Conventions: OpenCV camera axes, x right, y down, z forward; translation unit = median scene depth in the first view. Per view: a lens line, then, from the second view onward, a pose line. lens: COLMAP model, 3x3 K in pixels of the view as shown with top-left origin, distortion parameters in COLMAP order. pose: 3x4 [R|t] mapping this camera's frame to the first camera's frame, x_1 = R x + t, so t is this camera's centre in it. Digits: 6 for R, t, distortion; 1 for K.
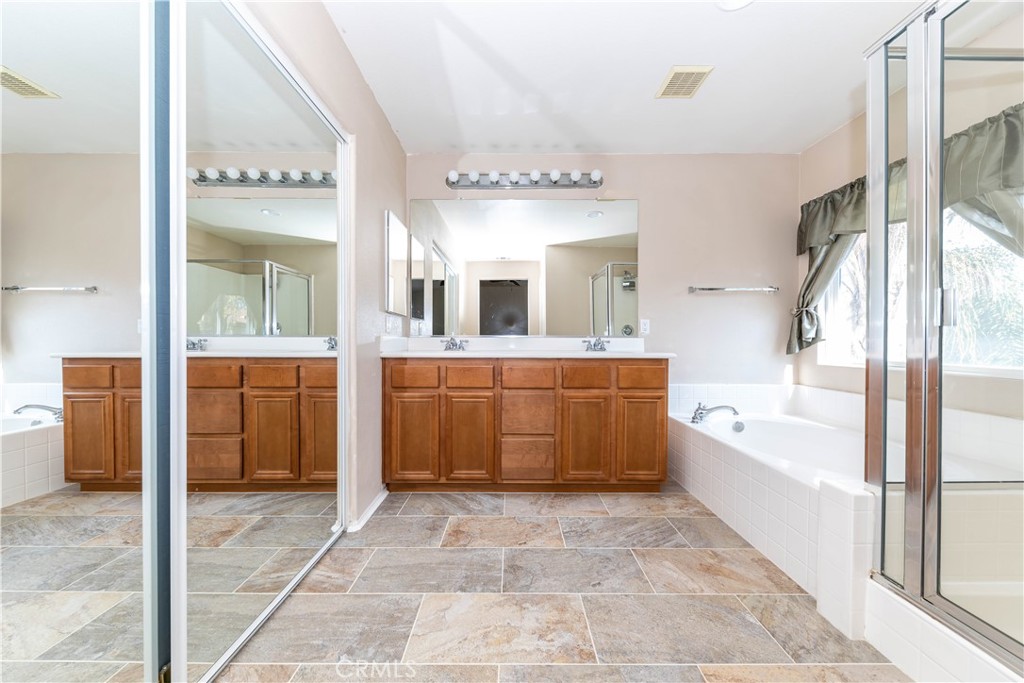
lens RADIAL K [[355.3, 0, 514.5], [0, 355.3, 343.9], [0, 0, 1]] dist [0.005805, -0.002404]
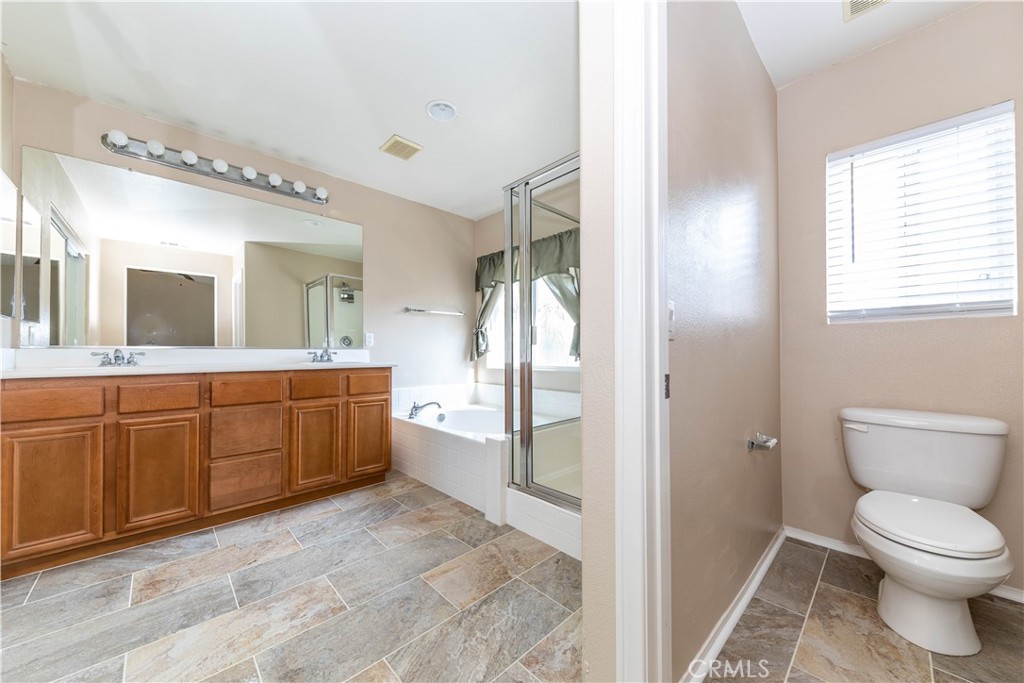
lens RADIAL K [[355.3, 0, 509.4], [0, 355.3, 350.8], [0, 0, 1]] dist [0.005805, -0.002404]
pose [[0.726631, -0.001811, 0.687026, -0.105622], [0.009508, 0.999927, -0.007419, -0.000537], [-0.686962, 0.011923, 0.726595, -0.152506]]
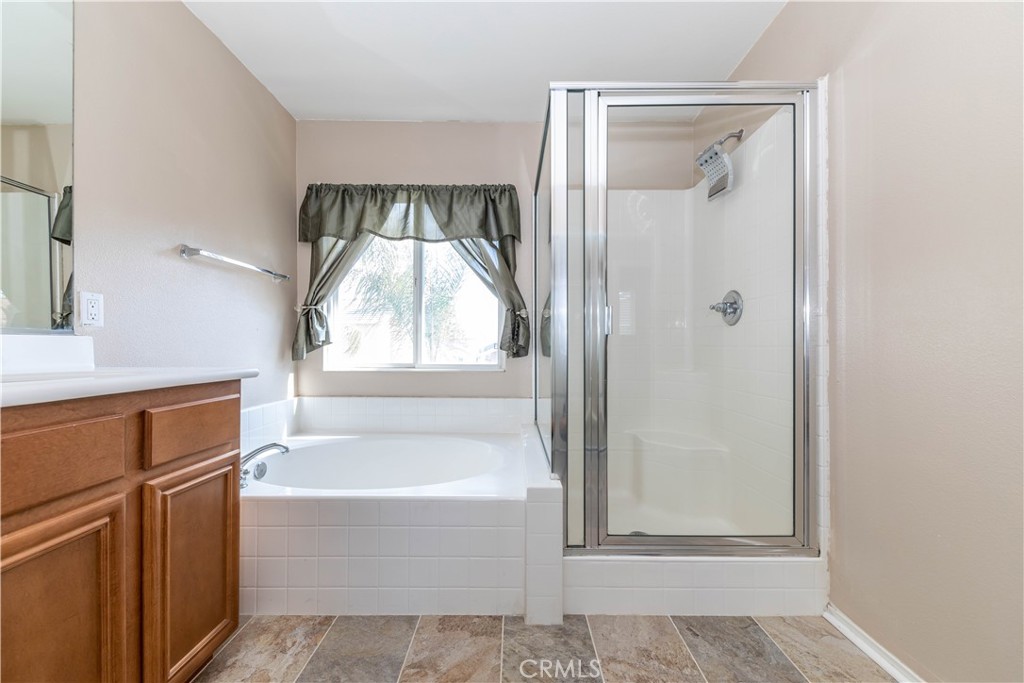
lens RADIAL K [[377.8, 0, 511.8], [0, 377.8, 344.8], [0, 0, 1]] dist [0.002346, -0.001531]
pose [[0.011383, 0.000324, 0.999935, -0.103758], [0.004404, 0.999990, -0.000374, -0.005397], [-0.999926, 0.004408, 0.011381, 0.607757]]
